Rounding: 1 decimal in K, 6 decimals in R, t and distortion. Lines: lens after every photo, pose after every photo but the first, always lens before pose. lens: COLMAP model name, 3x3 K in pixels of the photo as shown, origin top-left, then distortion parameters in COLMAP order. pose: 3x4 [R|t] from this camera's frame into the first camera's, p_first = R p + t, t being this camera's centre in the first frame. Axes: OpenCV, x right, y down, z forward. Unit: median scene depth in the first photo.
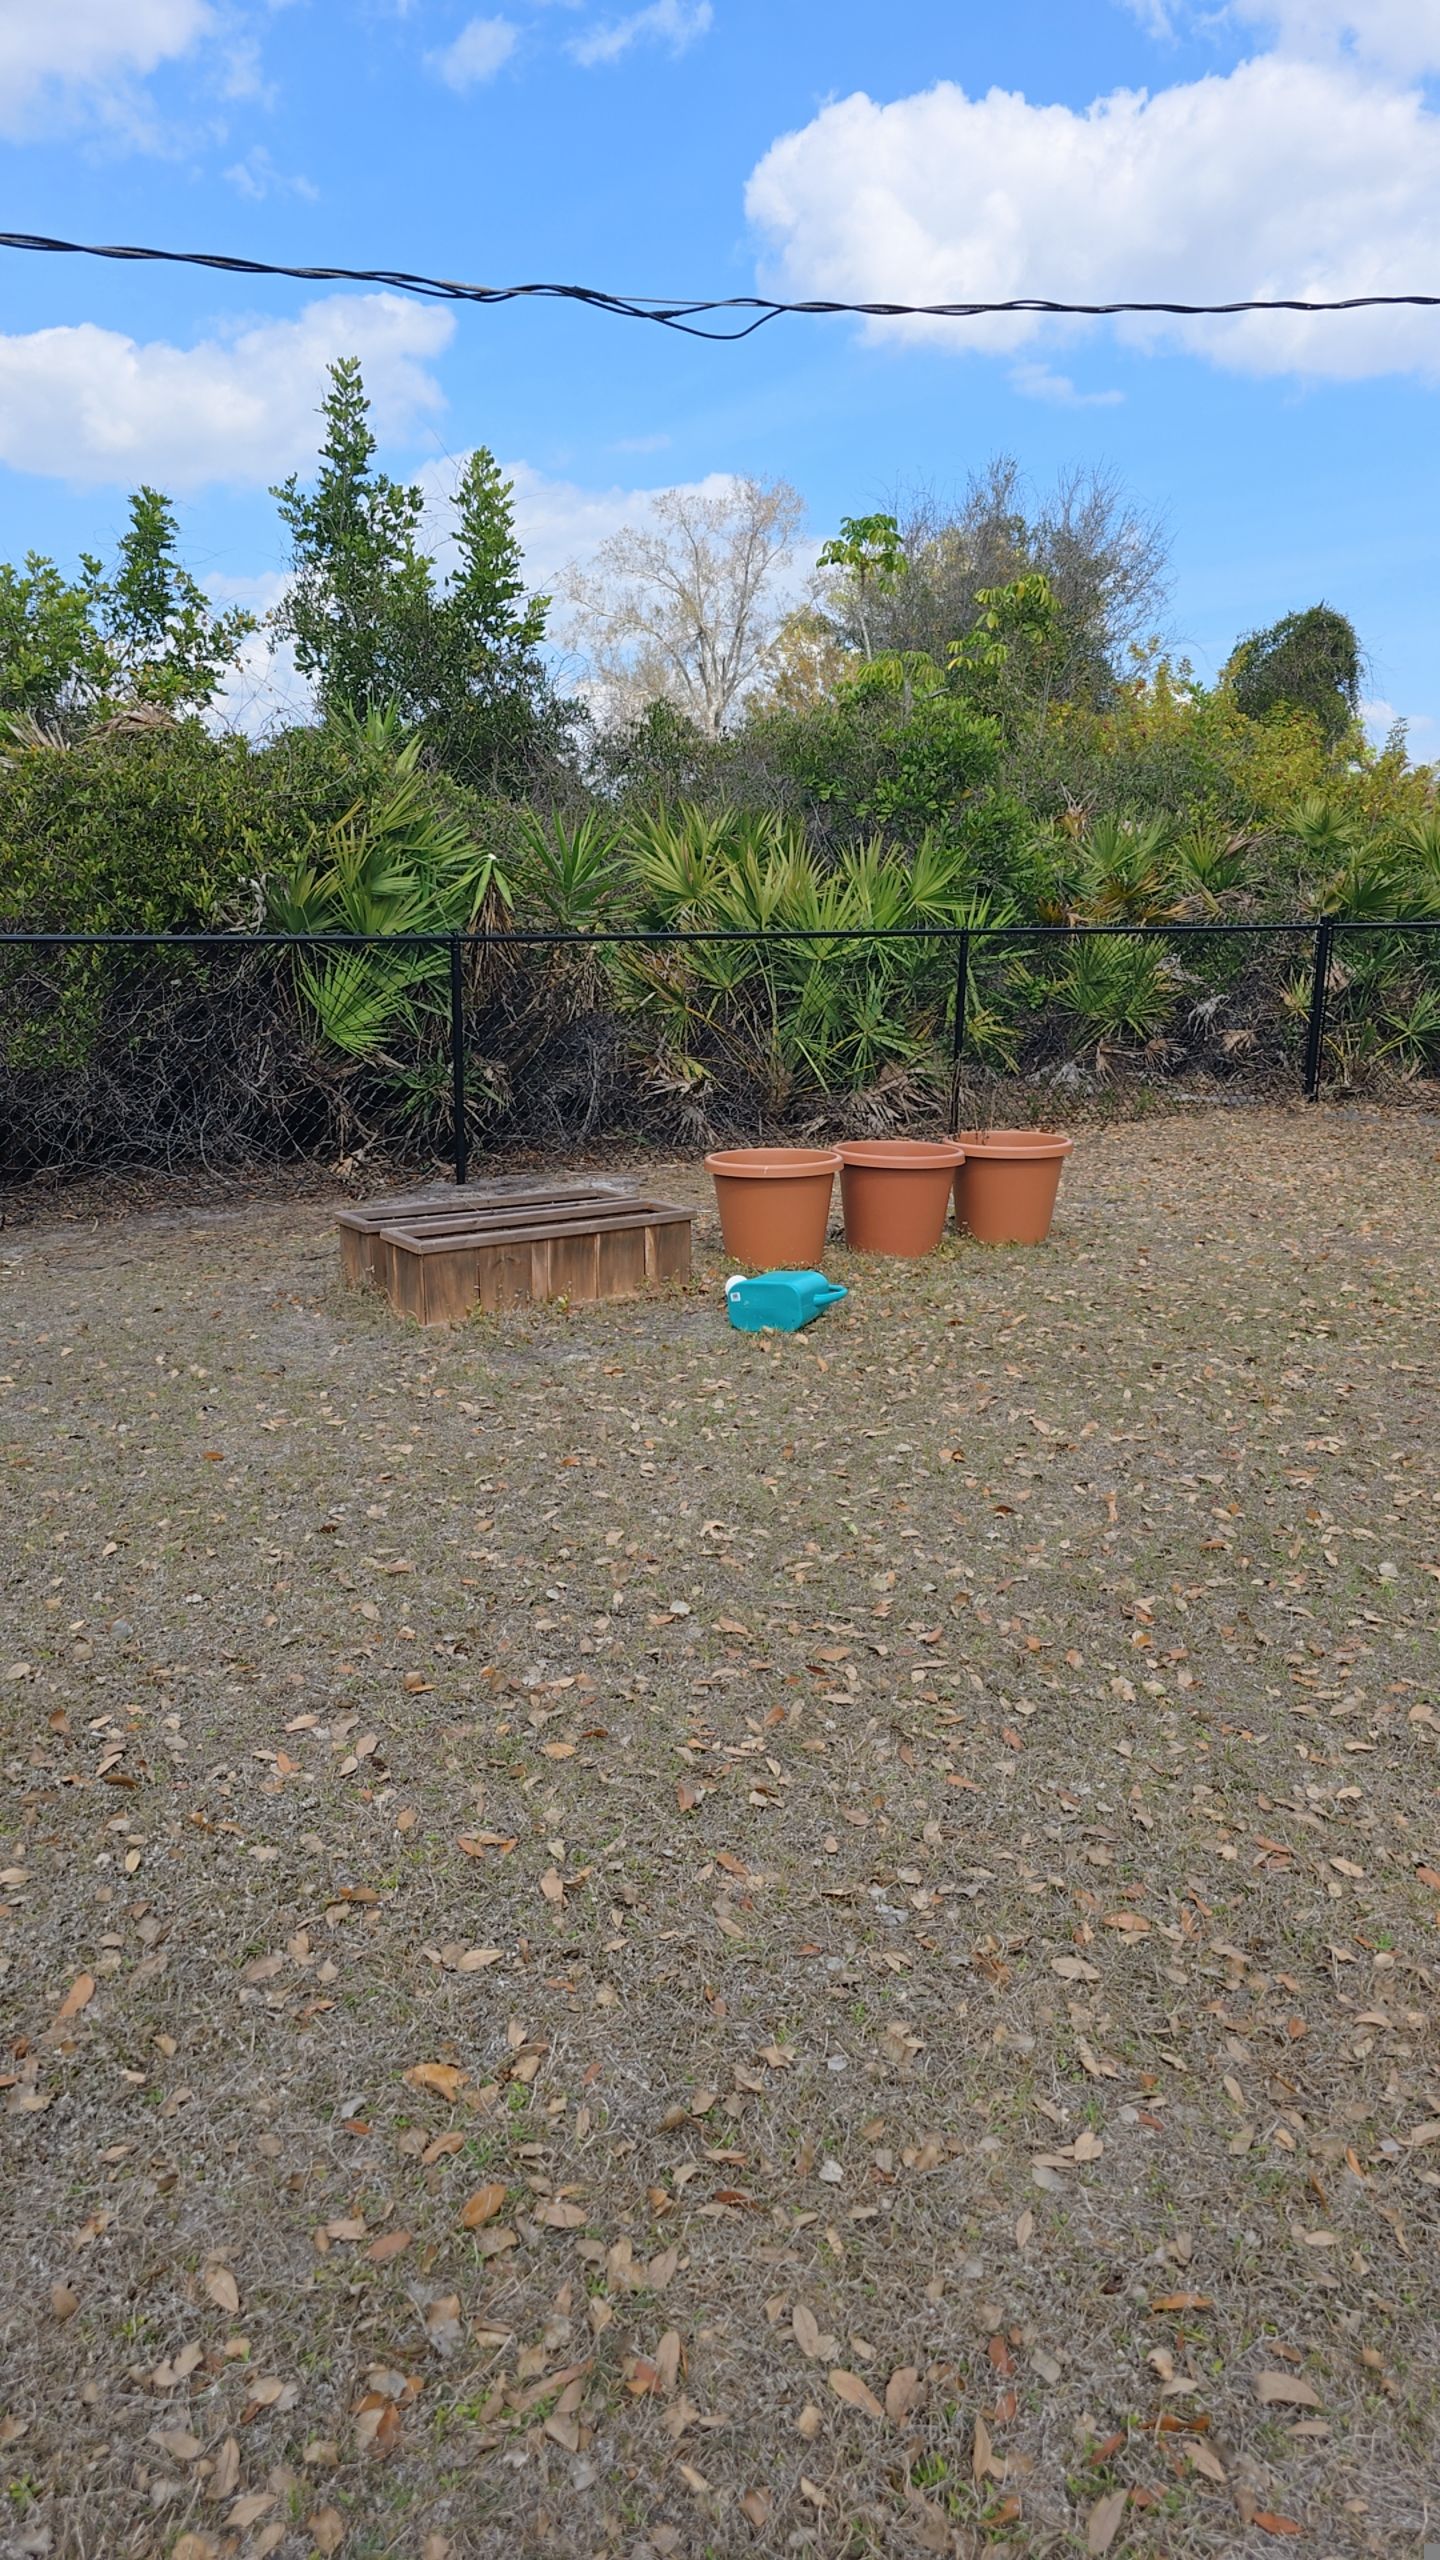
lens RADIAL K [[1739.2, 0, 720.0], [0, 1739.2, 1280.0], [0, 0, 1]] dist [0.110744, -0.123996]
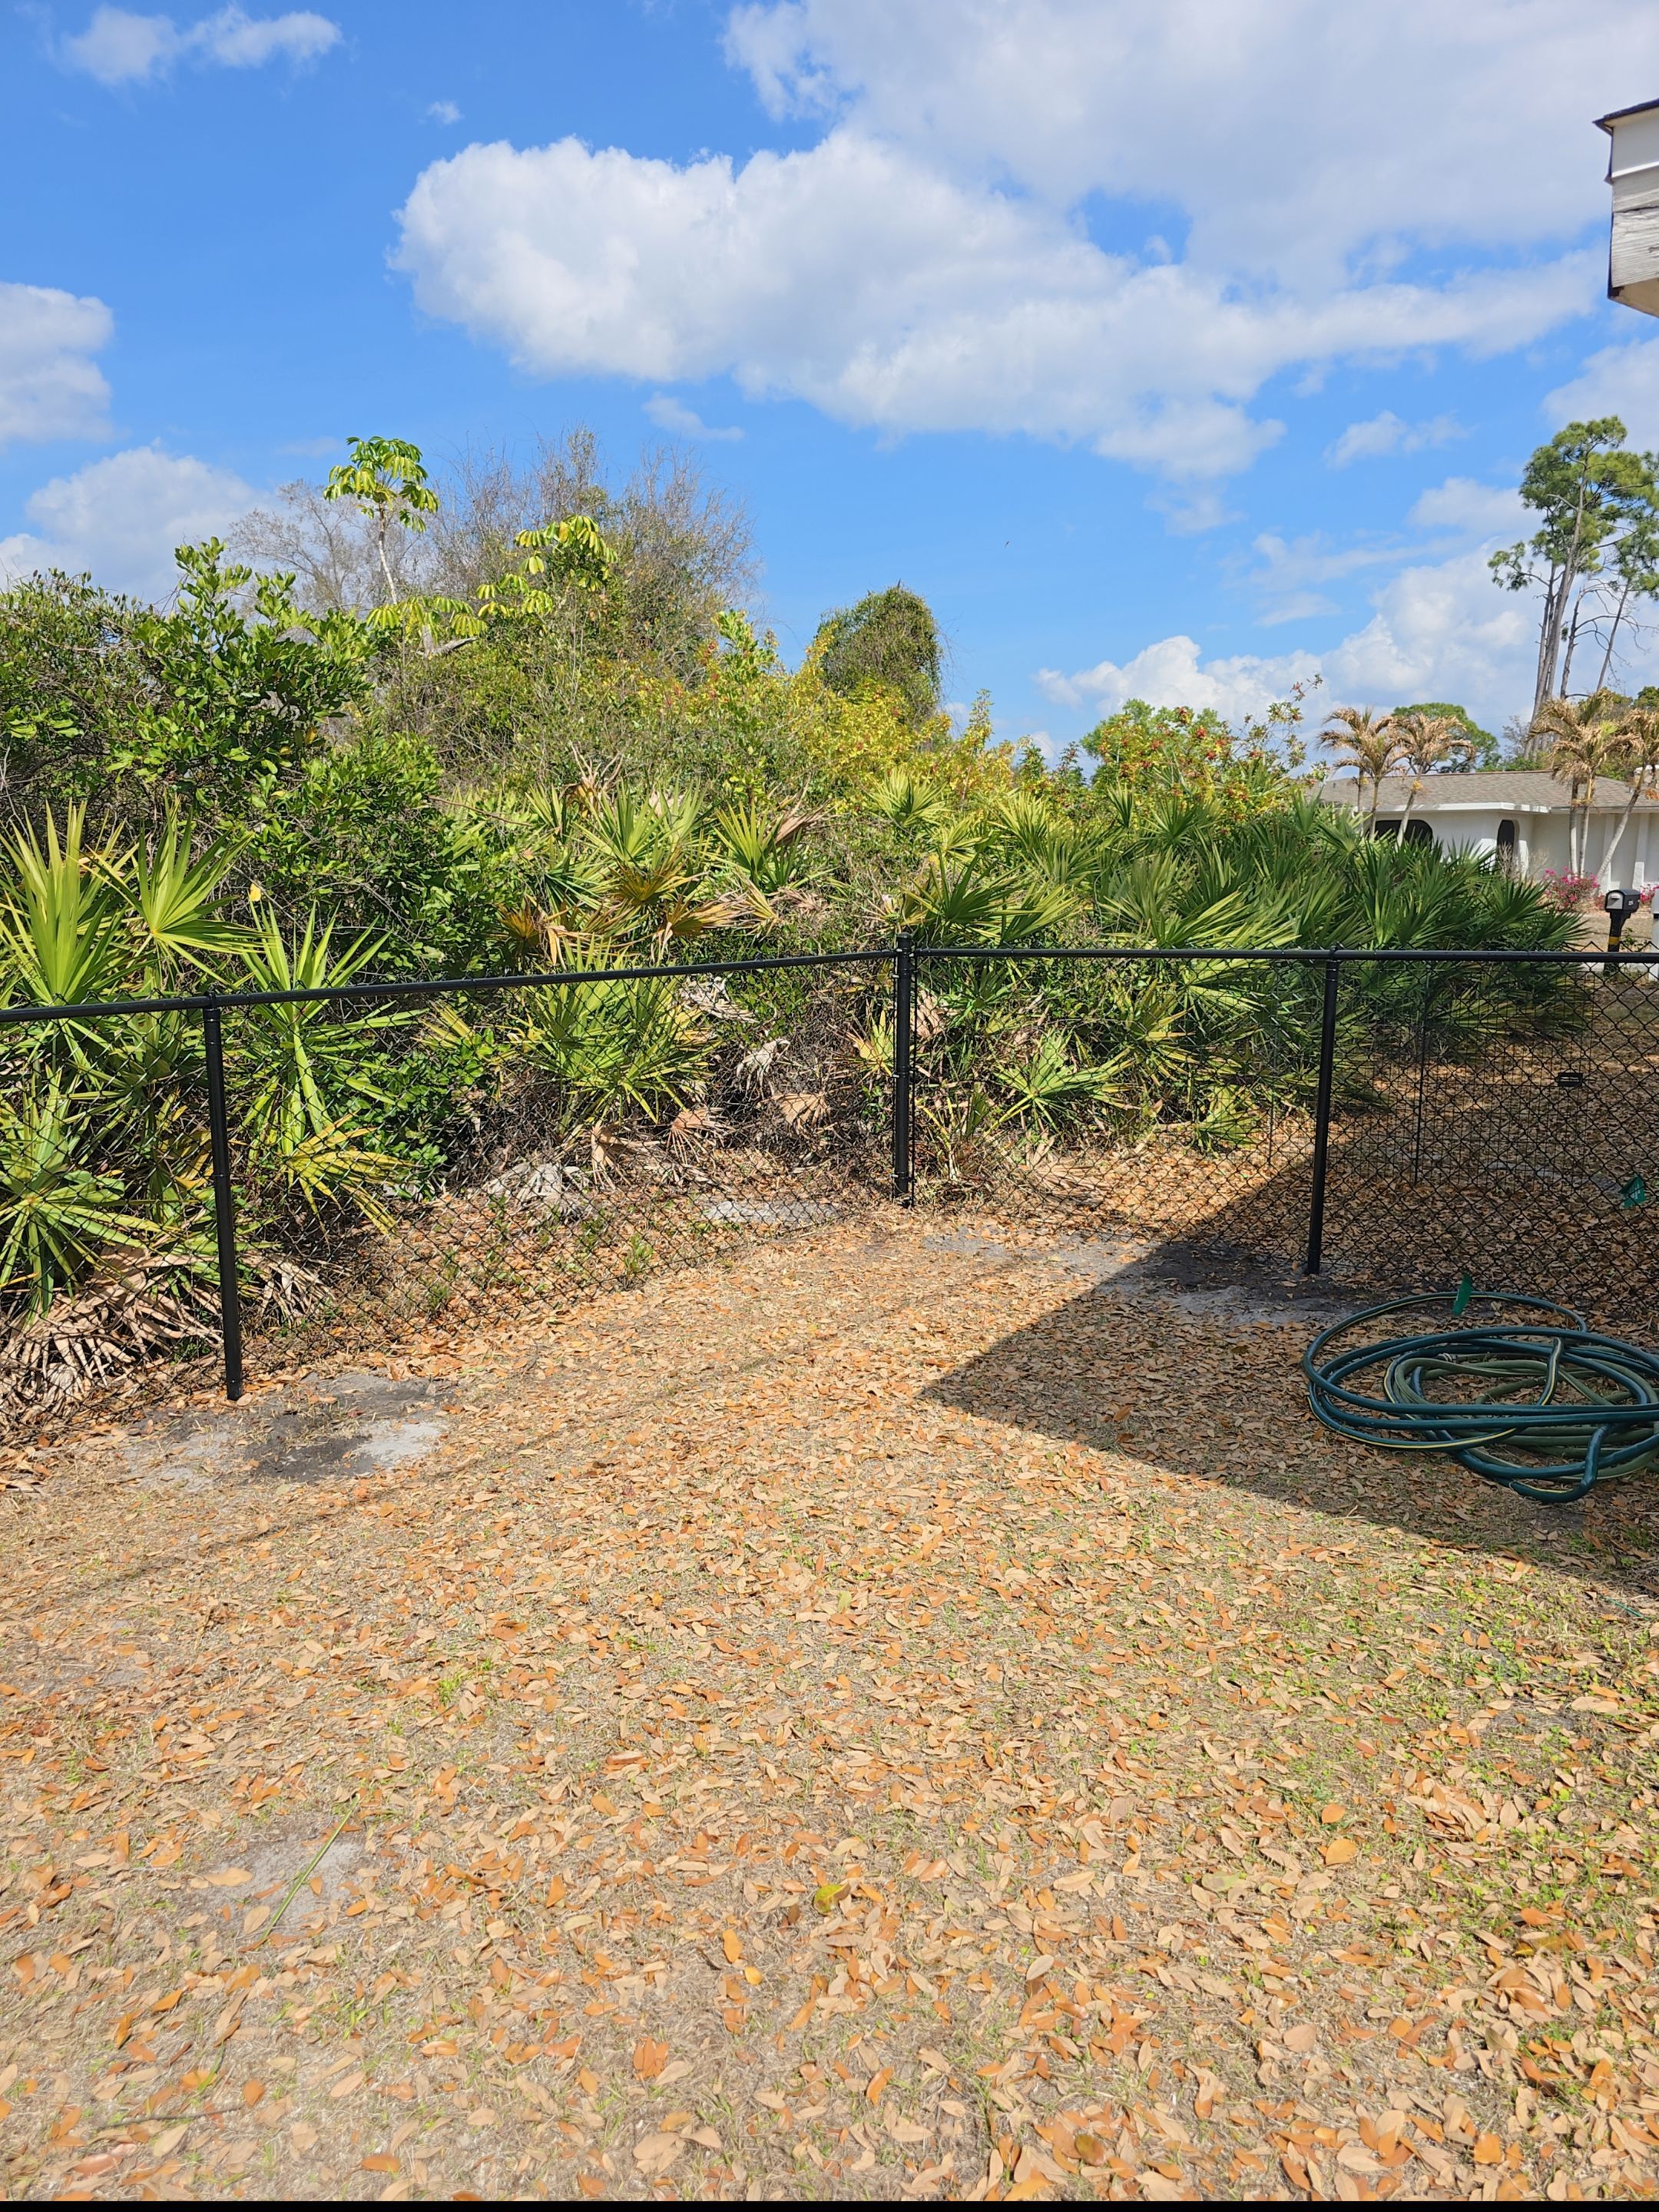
lens RADIAL K [[1318.8, 0, 829.5], [0, 1318.8, 1106.0], [0, 0, 1]] dist [0.096976, -0.000301]
pose [[0.970153, -0.057057, 0.235687, 0.173289], [0.064519, 0.997626, -0.024061, -0.117388], [-0.233755, 0.038549, 0.971531, 0.466875]]
